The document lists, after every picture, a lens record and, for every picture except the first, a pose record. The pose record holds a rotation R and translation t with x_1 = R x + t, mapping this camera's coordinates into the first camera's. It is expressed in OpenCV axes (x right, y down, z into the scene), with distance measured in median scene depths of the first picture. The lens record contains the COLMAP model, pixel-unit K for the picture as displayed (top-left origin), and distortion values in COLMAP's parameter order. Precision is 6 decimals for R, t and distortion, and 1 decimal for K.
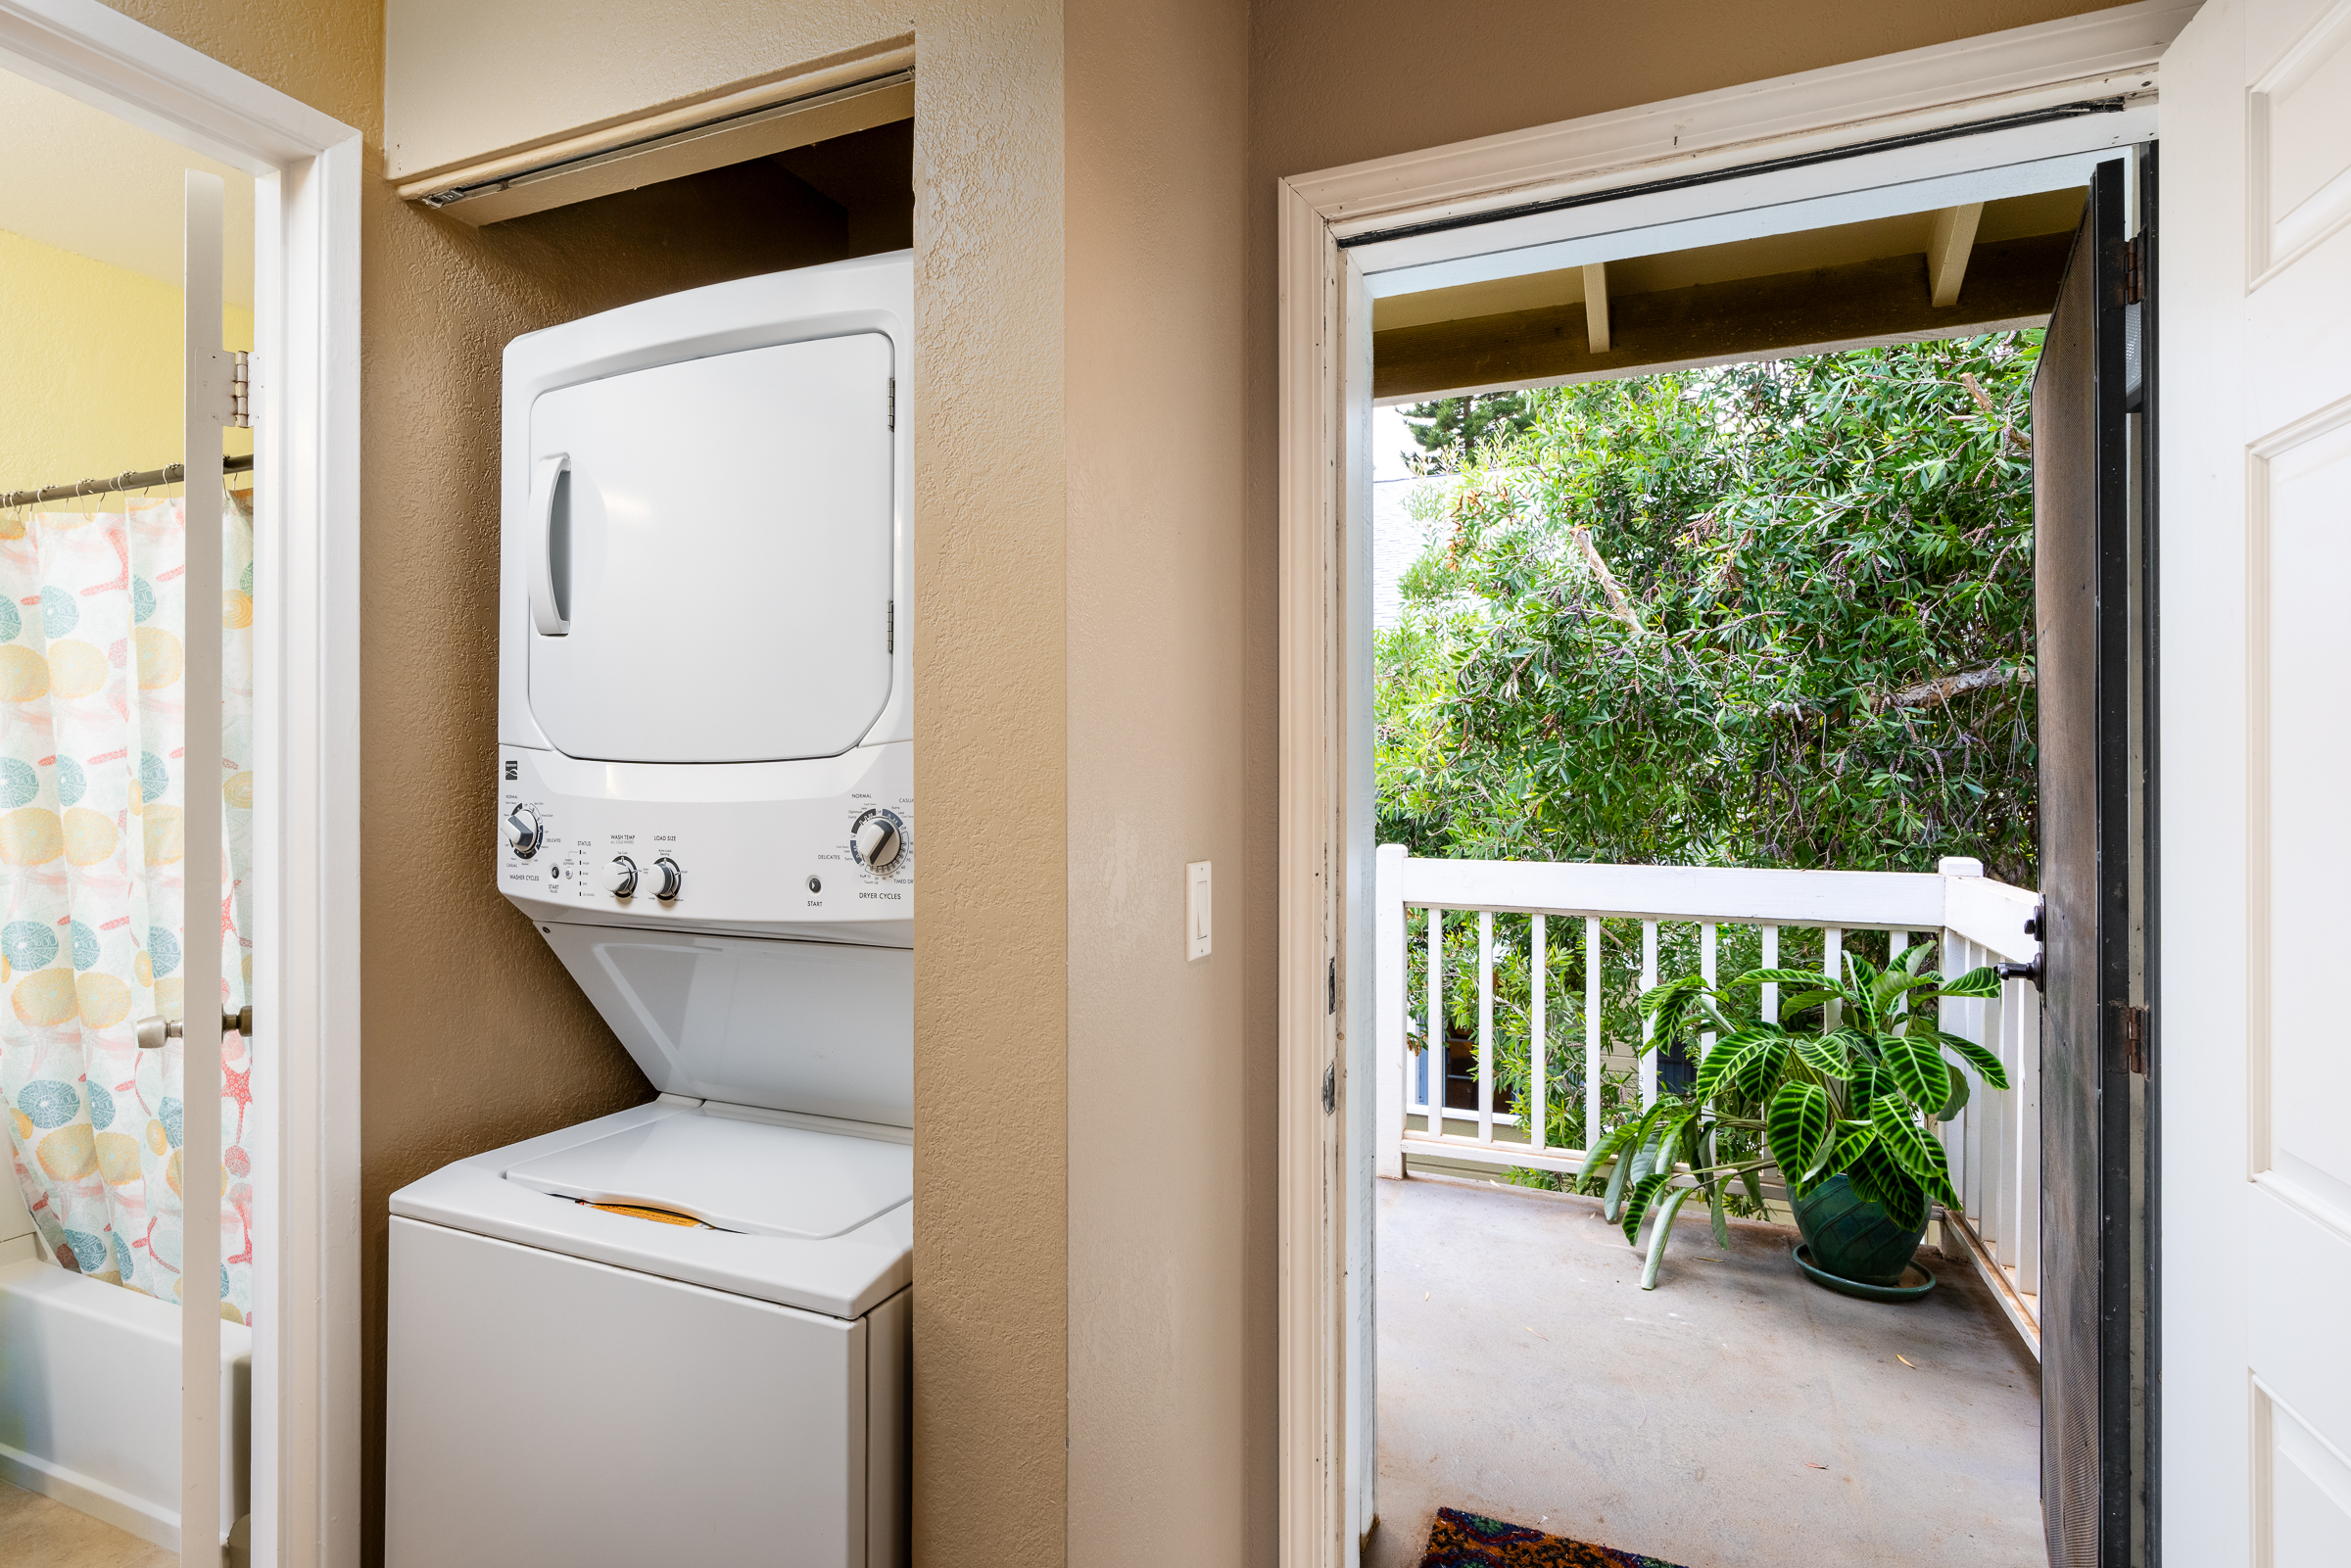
lens RADIAL K [[1173.8, 0, 1178.1], [0, 1173.8, 778.1], [0, 0, 1]] dist [-0.000107, 0.000003]
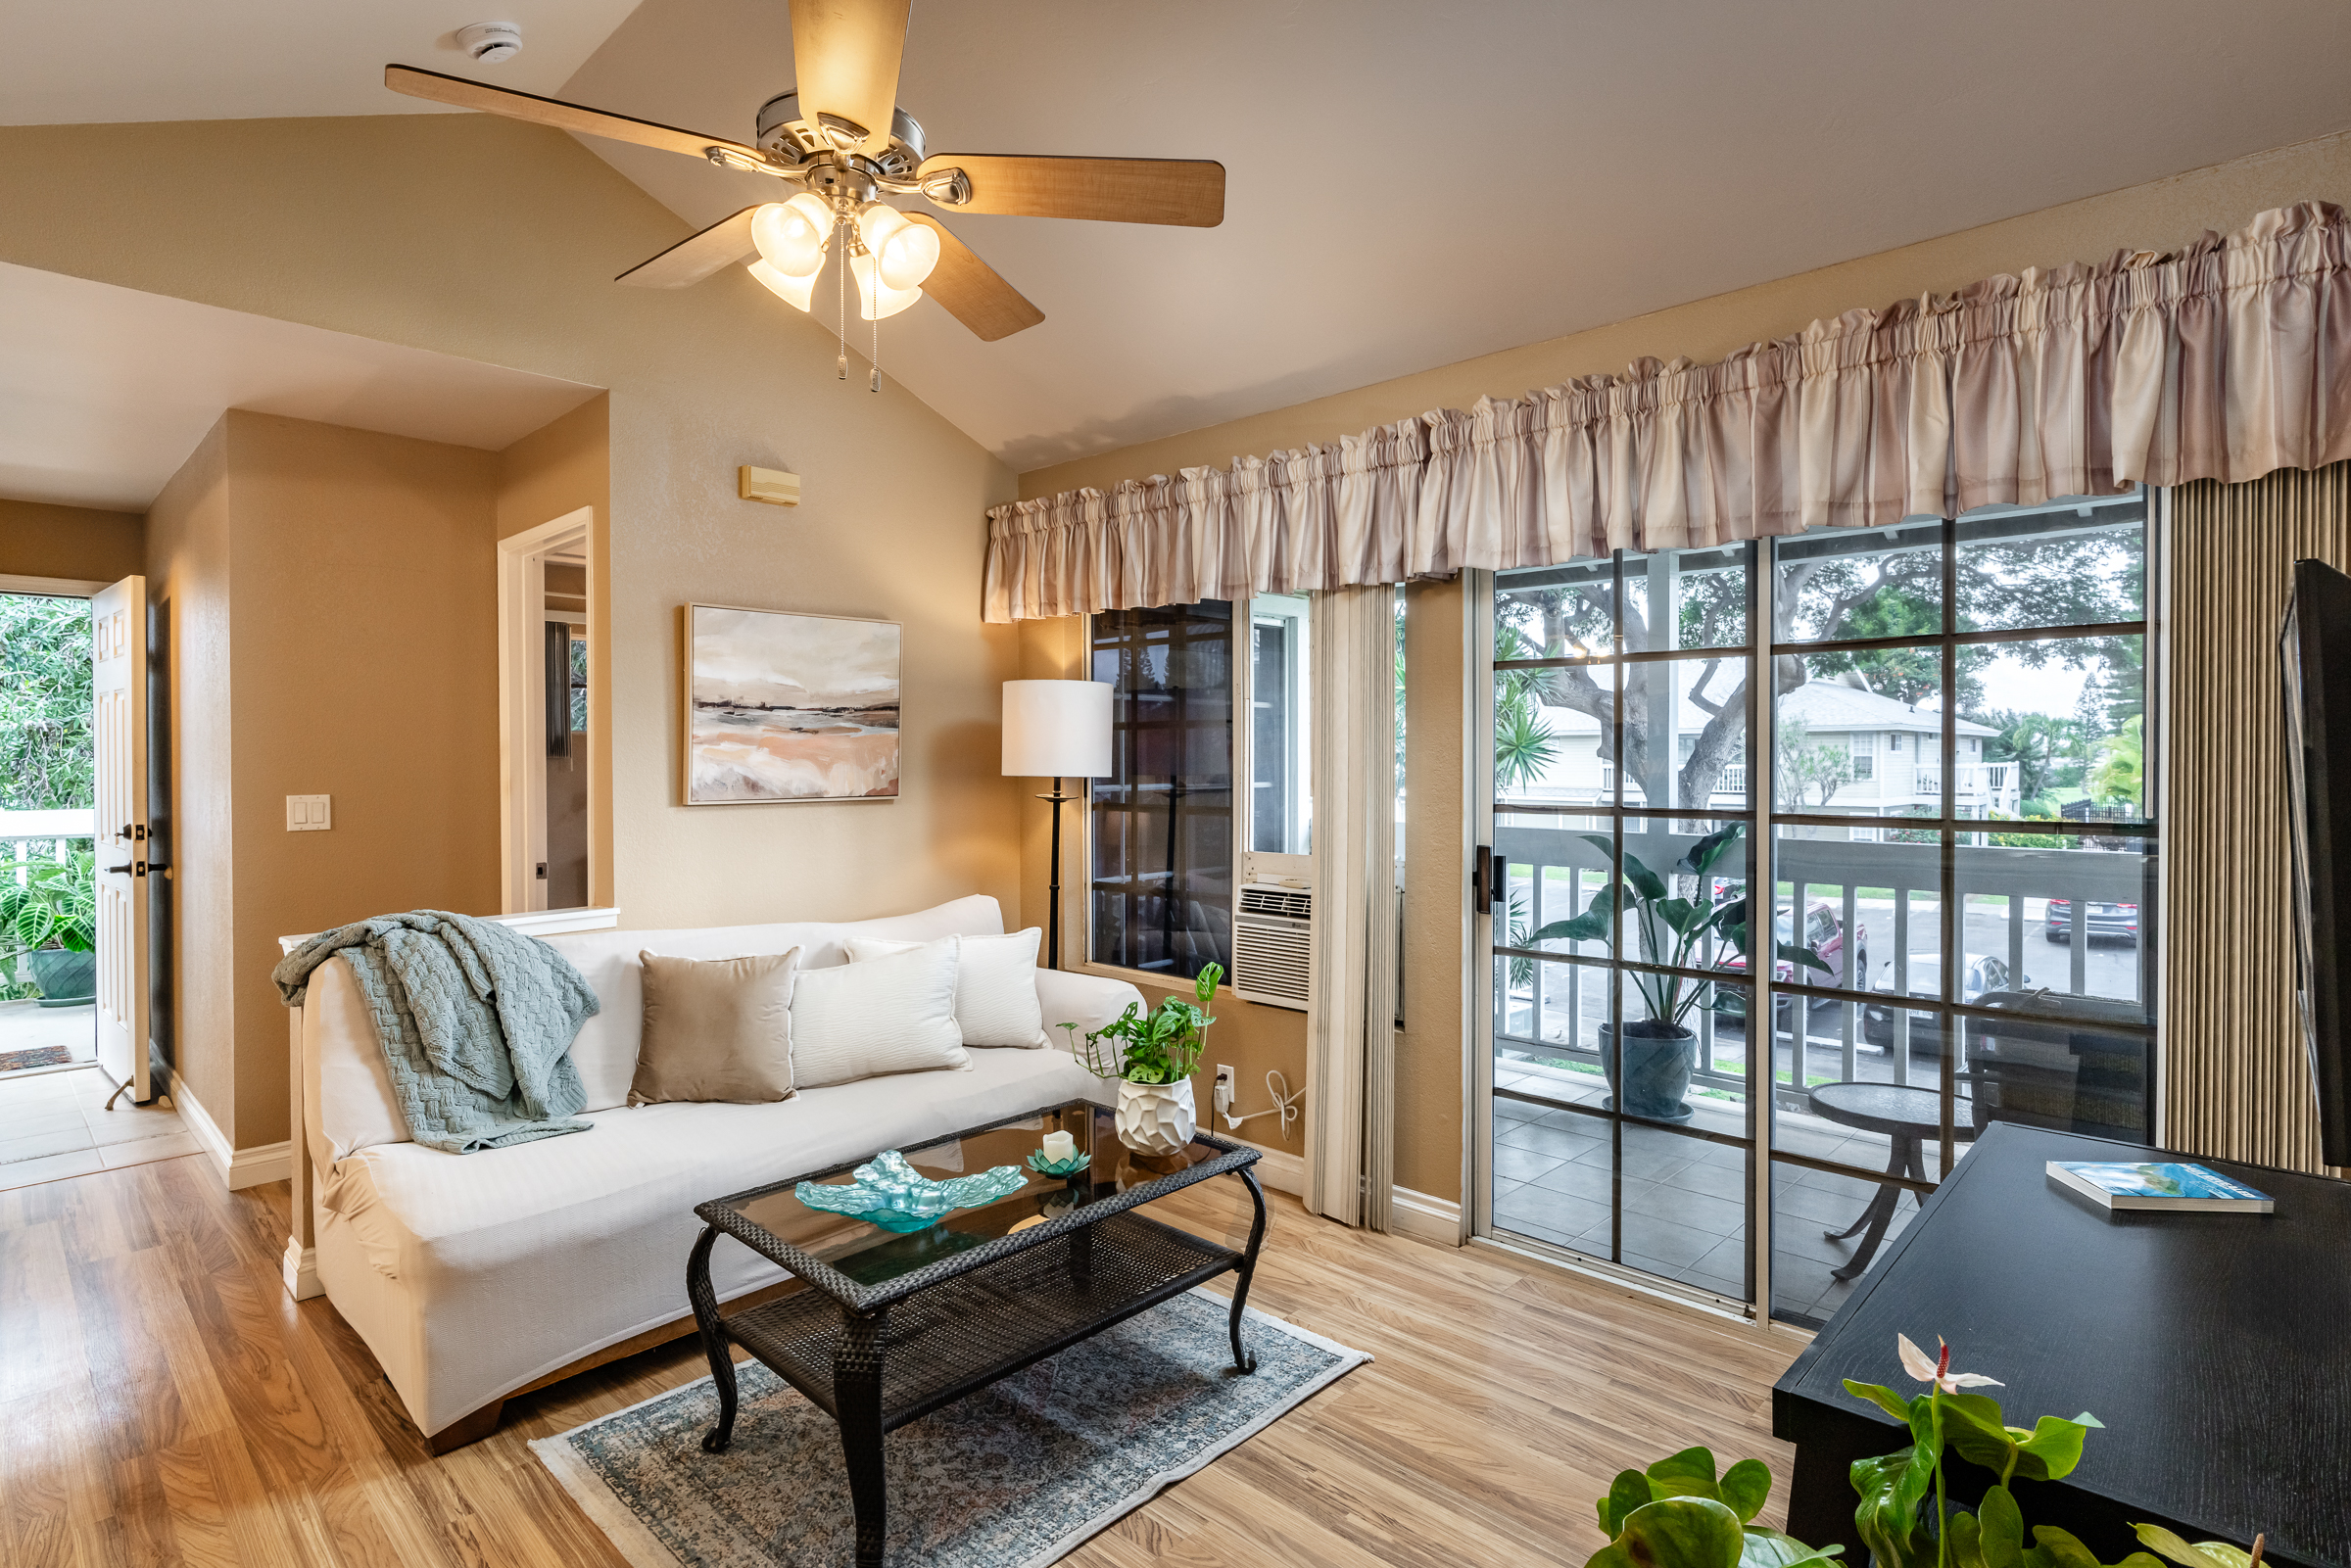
lens RADIAL K [[1173.8, 0, 1175.6], [0, 1173.8, 777.7], [0, 0, 1]] dist [-0.000107, 0.000003]
pose [[0.351524, -0.011912, 0.936103, -0.617176], [0.002762, 0.999928, 0.011687, 0.006897], [-0.936175, -0.001523, 0.351531, -1.414261]]
